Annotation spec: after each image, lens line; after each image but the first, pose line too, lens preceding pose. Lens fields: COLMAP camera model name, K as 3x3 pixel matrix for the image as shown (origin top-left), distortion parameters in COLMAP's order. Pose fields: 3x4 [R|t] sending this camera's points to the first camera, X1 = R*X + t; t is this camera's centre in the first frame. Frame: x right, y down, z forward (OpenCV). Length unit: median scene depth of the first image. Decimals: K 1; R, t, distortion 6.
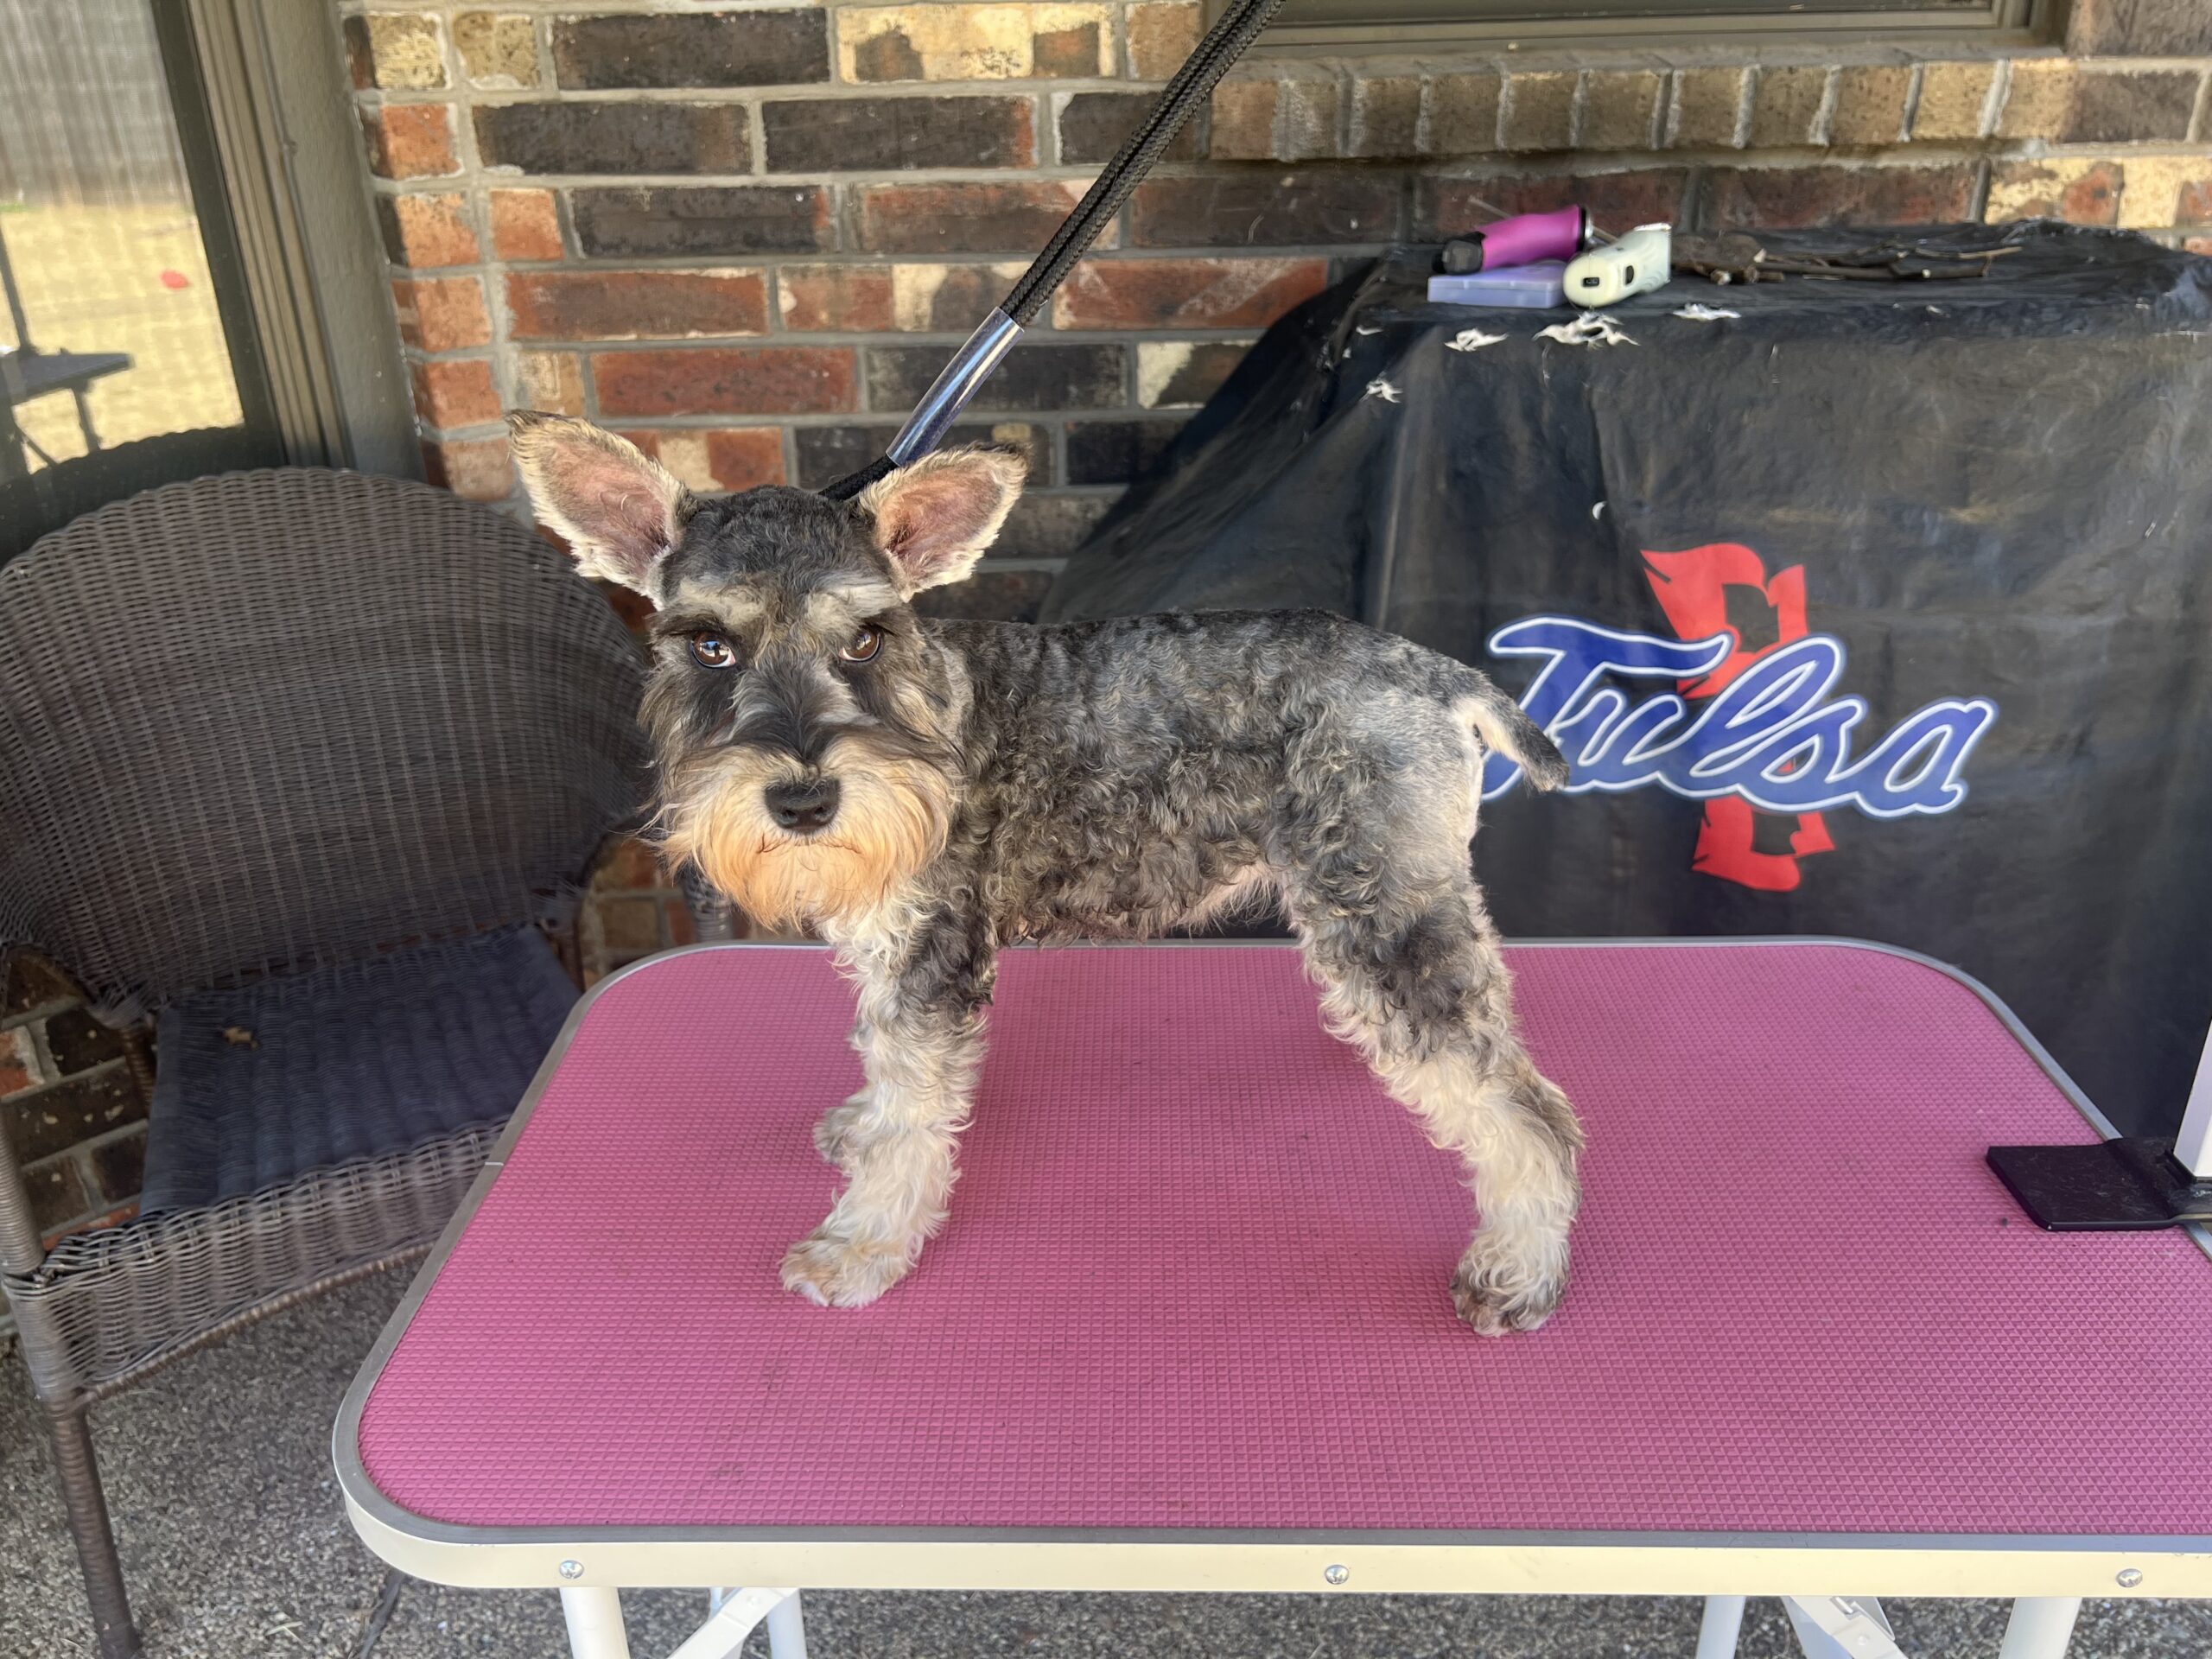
lens RADIAL K [[1702.5, 0, 1099.0], [0, 1702.5, 833.6], [0, 0, 1]] dist [0.040028, -0.042041]
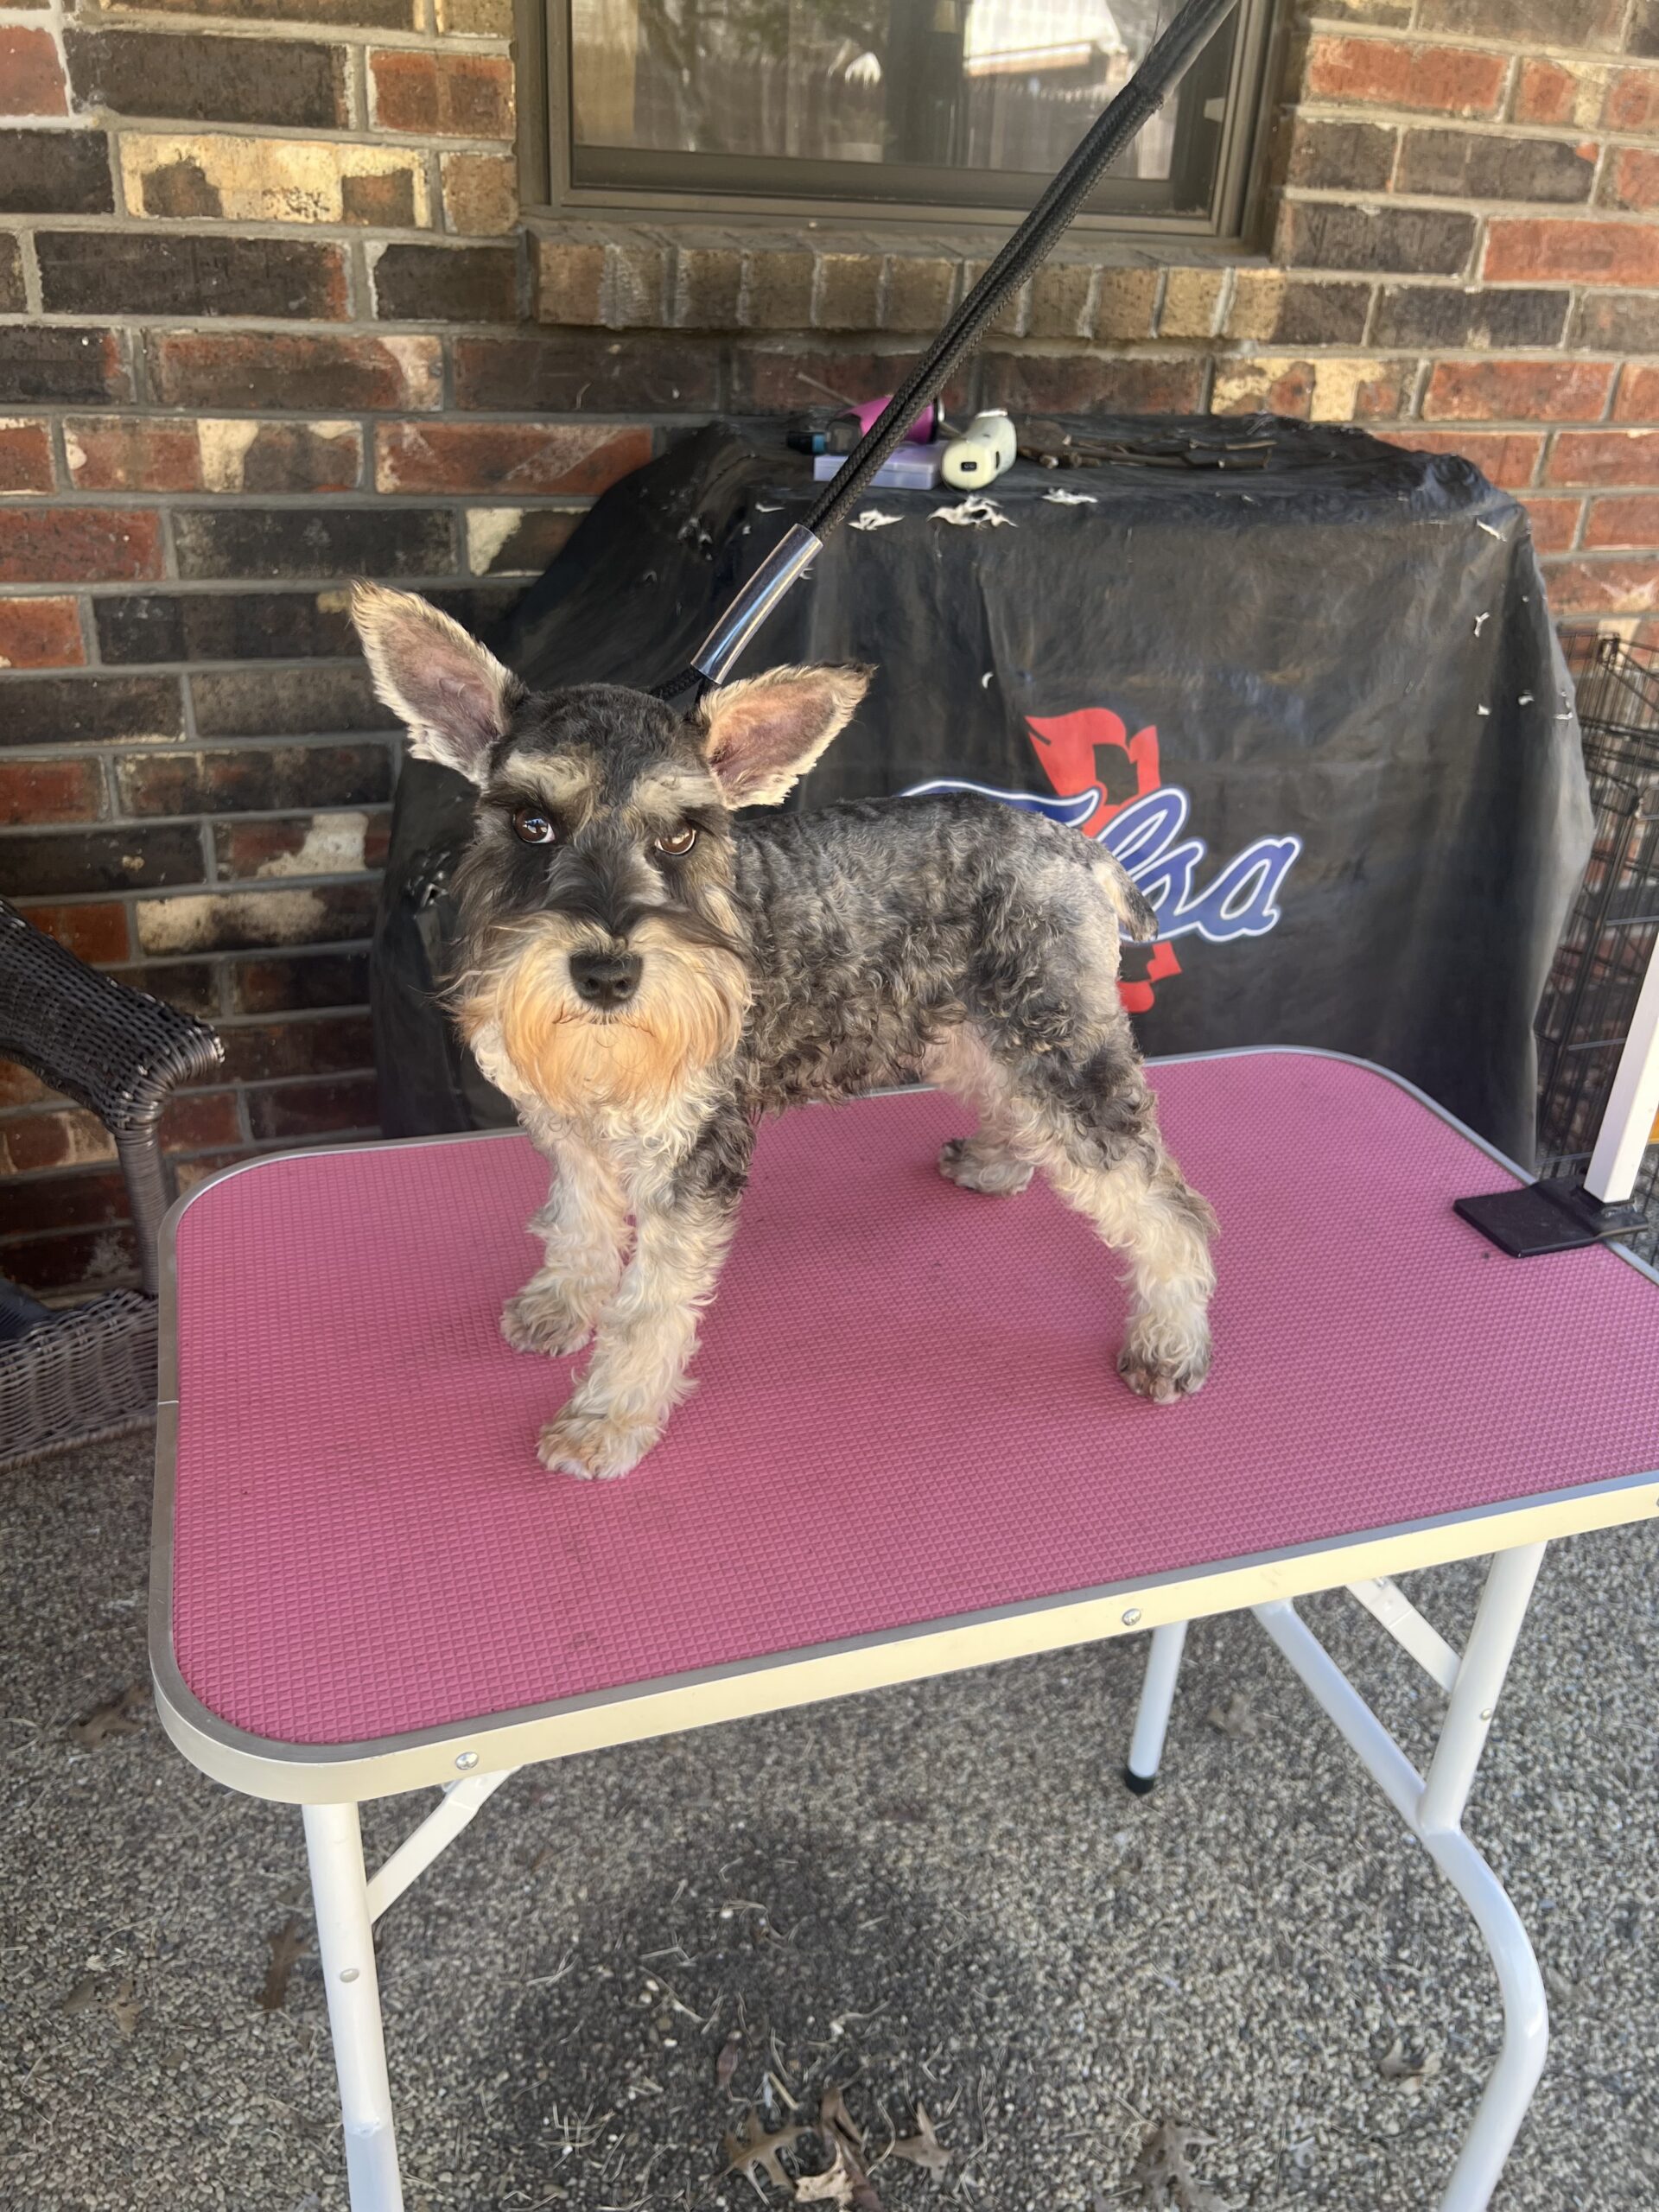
lens RADIAL K [[1702.5, 0, 828.9], [0, 1702.5, 1097.8], [0, 0, 1]] dist [0.040028, -0.042041]
pose [[0.941214, -0.098743, 0.323058, -0.168758], [0.078785, 0.994118, 0.074316, -0.010782], [-0.328496, -0.044495, 0.943457, -0.010451]]
